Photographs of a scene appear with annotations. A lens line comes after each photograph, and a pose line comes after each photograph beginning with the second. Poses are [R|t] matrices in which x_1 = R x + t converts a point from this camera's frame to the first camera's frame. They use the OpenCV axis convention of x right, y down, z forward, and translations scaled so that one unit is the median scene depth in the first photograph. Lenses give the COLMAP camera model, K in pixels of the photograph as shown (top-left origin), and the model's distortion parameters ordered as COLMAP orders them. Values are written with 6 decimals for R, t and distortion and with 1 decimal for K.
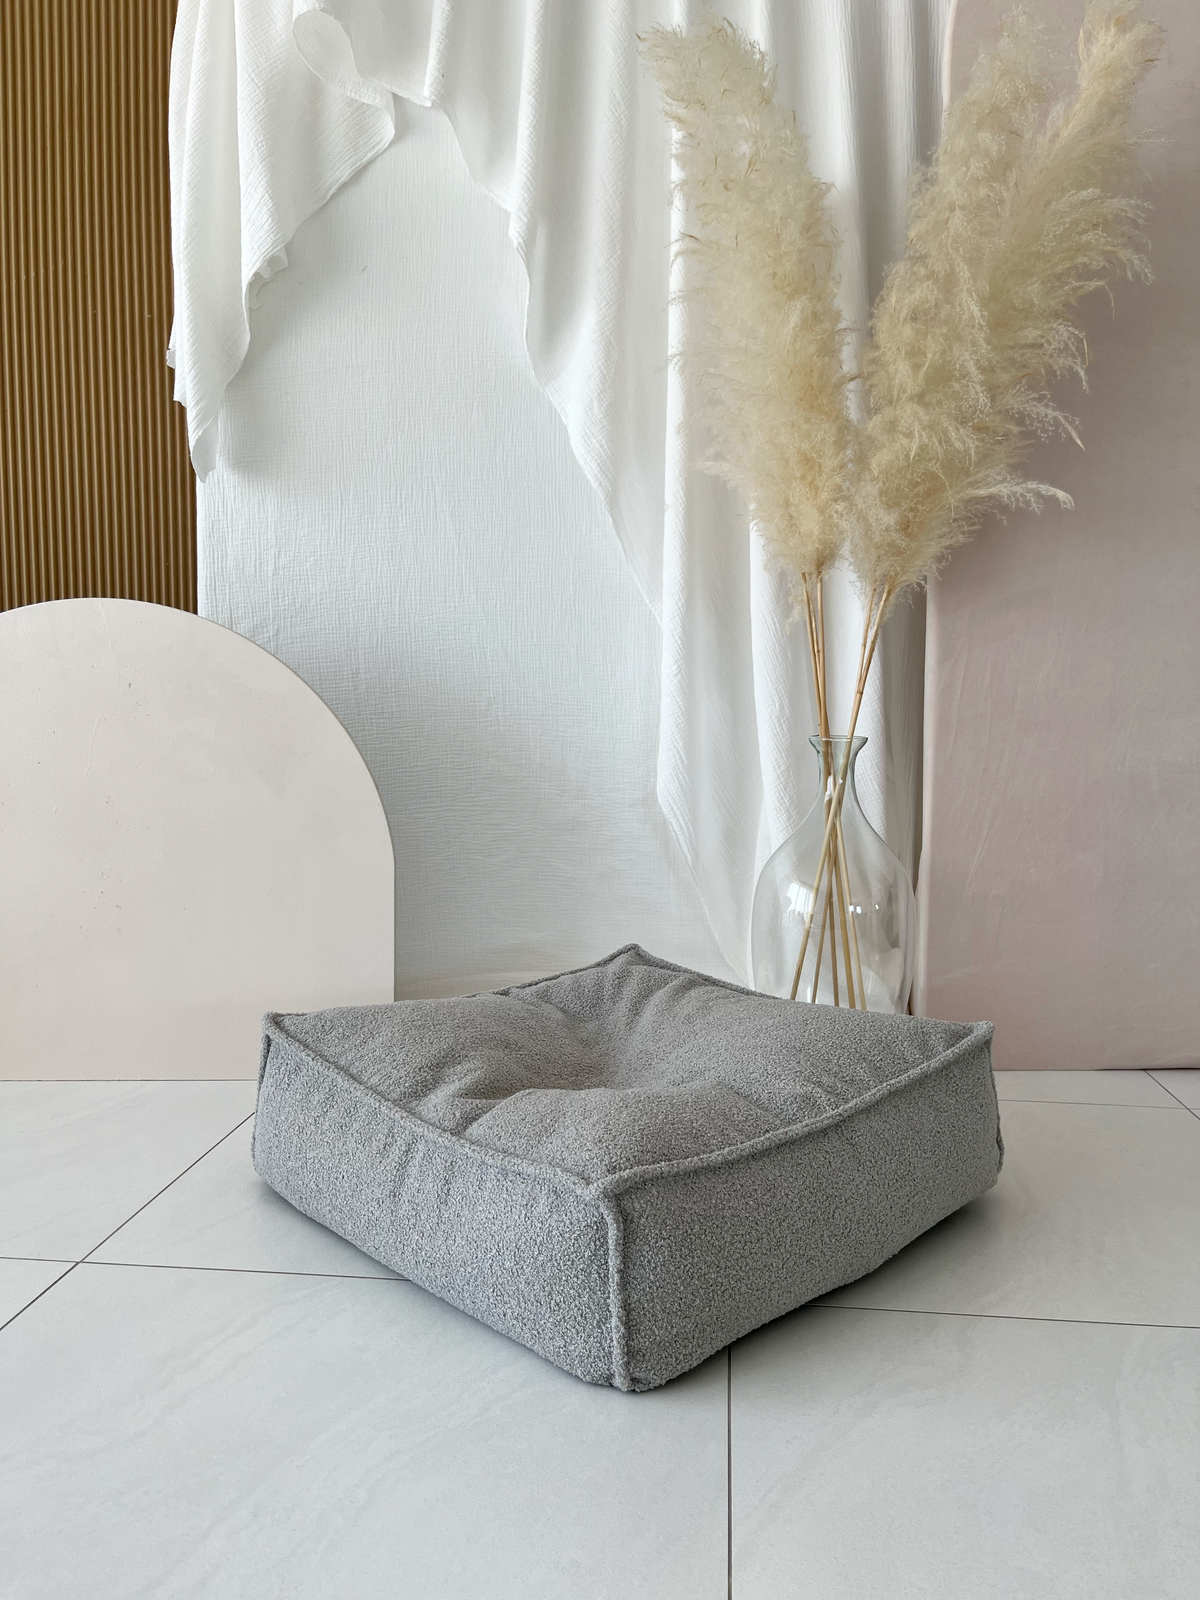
lens RADIAL K [[1215.7, 0, 602.1], [0, 1215.7, 808.5], [0, 0, 1]] dist [0.046603, -0.070590]
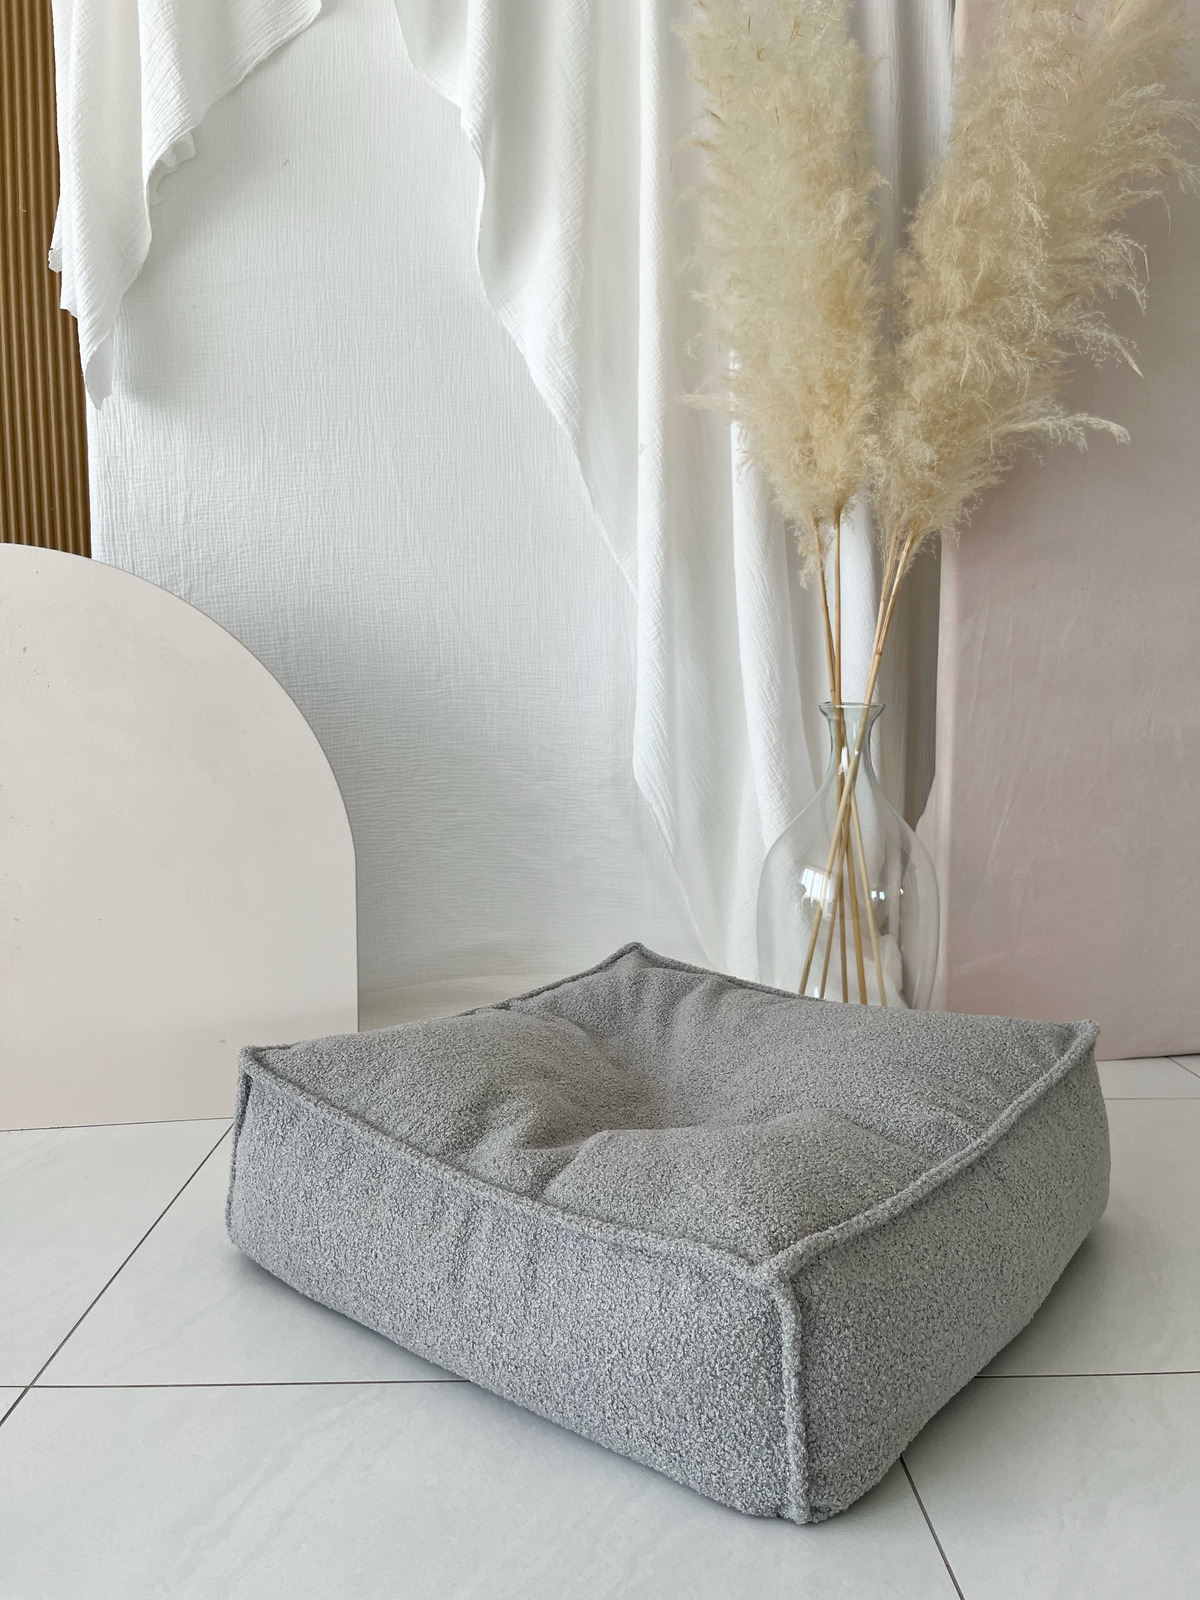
lens RADIAL K [[1215.7, 0, 591.9], [0, 1215.7, 812.6], [0, 0, 1]] dist [0.046603, -0.070590]
pose [[0.992252, -0.022390, 0.122205, -0.111088], [0.020764, 0.999678, 0.014561, 0.004483], [-0.122492, -0.011910, 0.992398, 0.137051]]
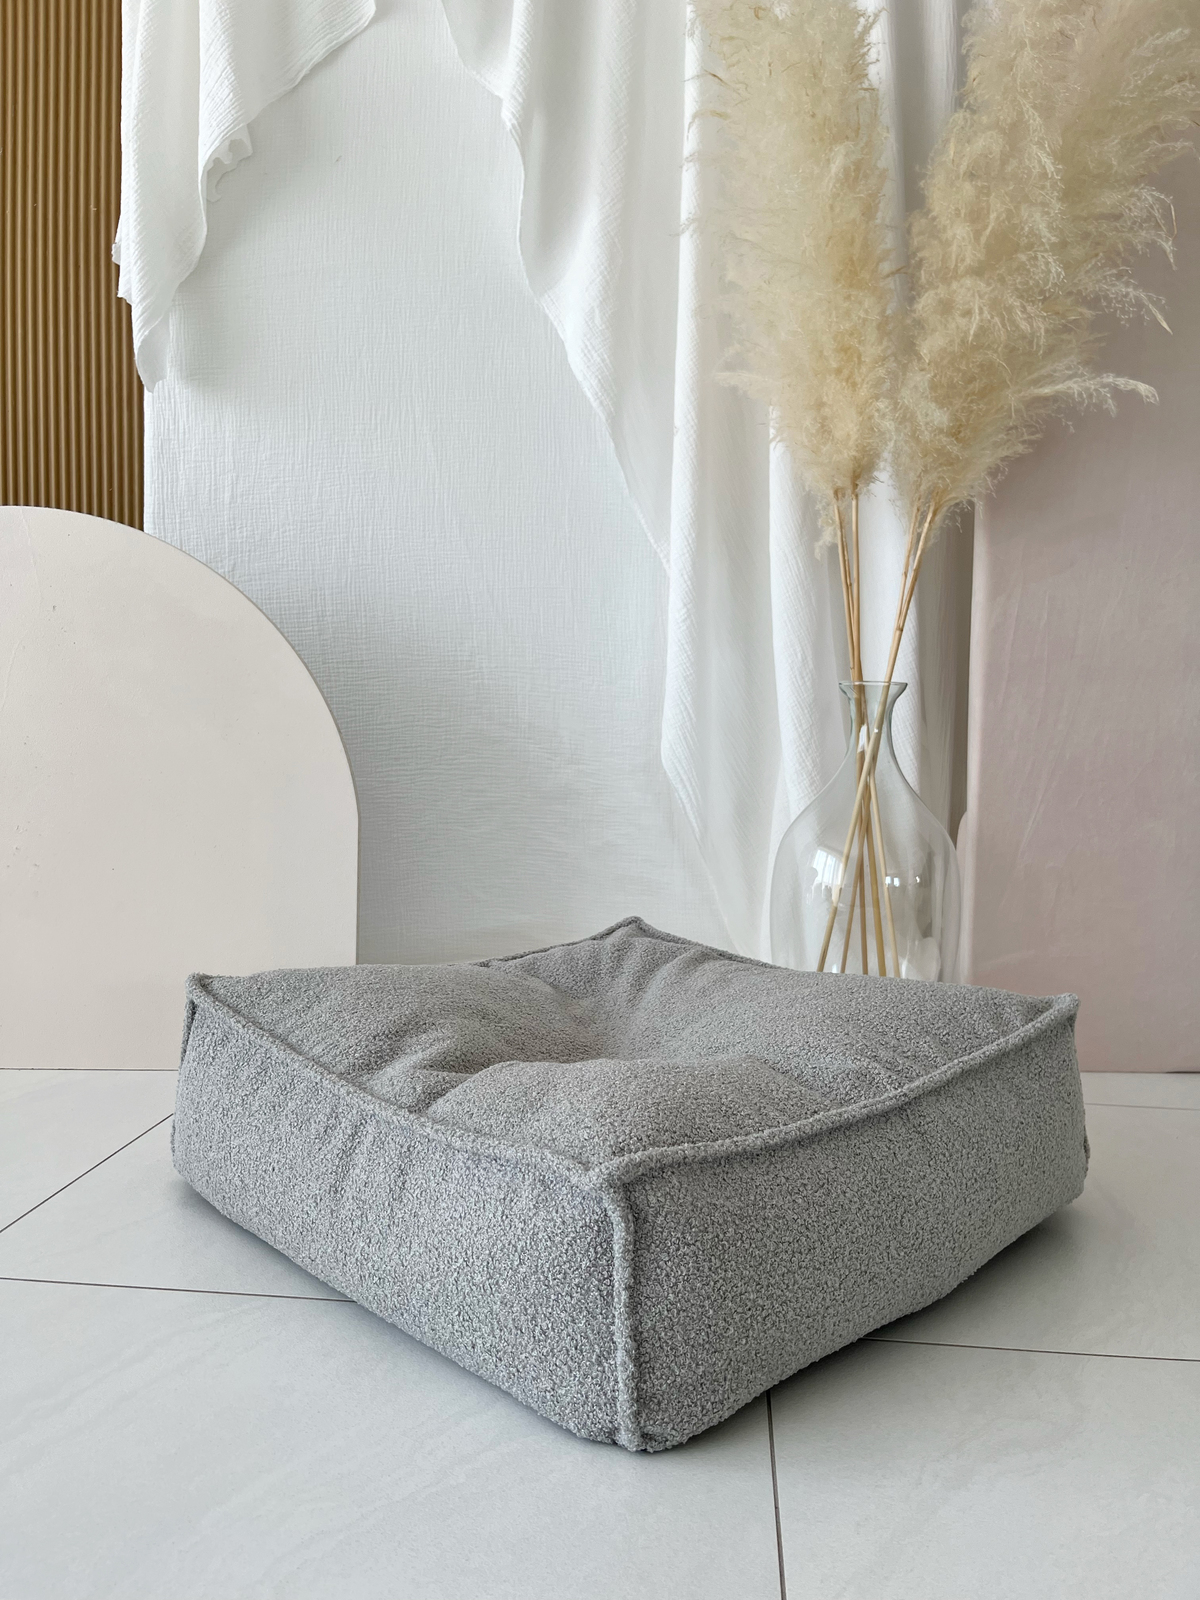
lens RADIAL K [[1215.7, 0, 594.7], [0, 1215.7, 815.0], [0, 0, 1]] dist [0.046603, -0.070590]
pose [[0.999917, 0.012267, 0.003903, -0.006868], [-0.012175, 0.999666, -0.022802, 0.059884], [-0.004181, 0.022752, 0.999732, 0.138399]]
